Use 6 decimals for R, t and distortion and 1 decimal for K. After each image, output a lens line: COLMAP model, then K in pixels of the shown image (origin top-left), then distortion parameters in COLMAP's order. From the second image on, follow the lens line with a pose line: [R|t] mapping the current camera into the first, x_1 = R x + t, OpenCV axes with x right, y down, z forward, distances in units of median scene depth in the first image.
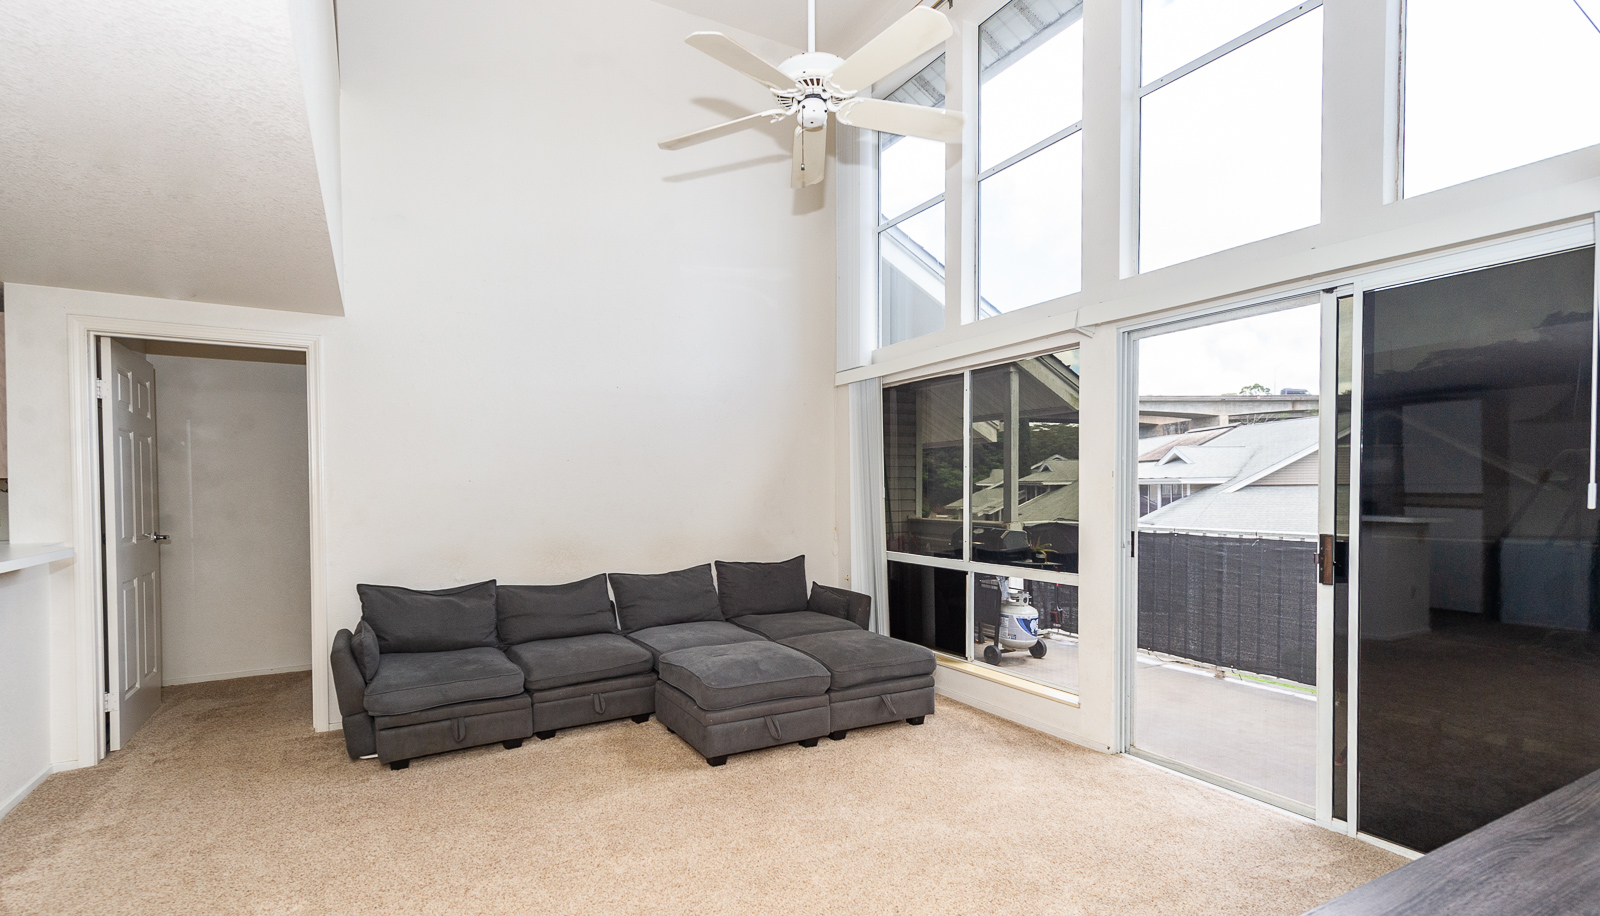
lens RADIAL K [[717.3, 0, 771.1], [0, 717.3, 506.1], [0, 0, 1]] dist [0.015203, 0.000634]
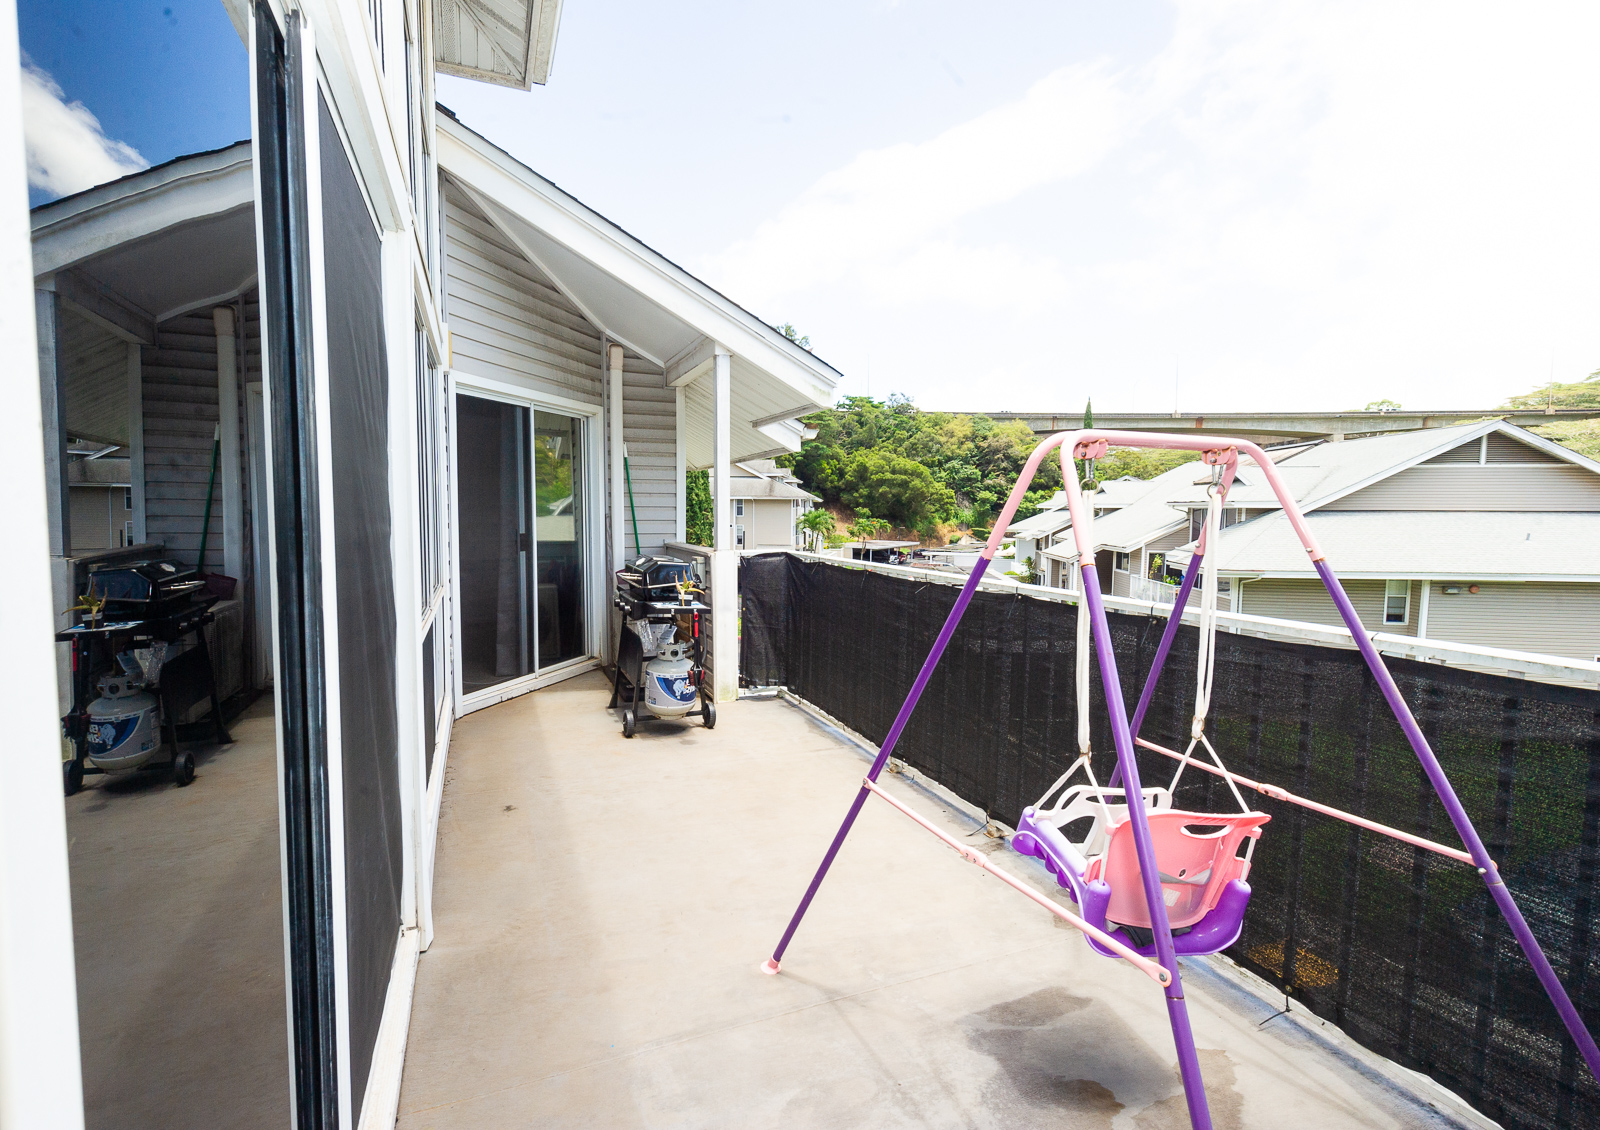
lens RADIAL K [[721.4, 0, 796.1], [0, 721.4, 560.4], [0, 0, 1]] dist [0.016721, 0.000148]
pose [[0.995512, 0.023213, -0.091740, 0.556716], [-0.018560, 0.998513, 0.051252, -0.010292], [0.092794, -0.049319, 0.994463, 0.254553]]
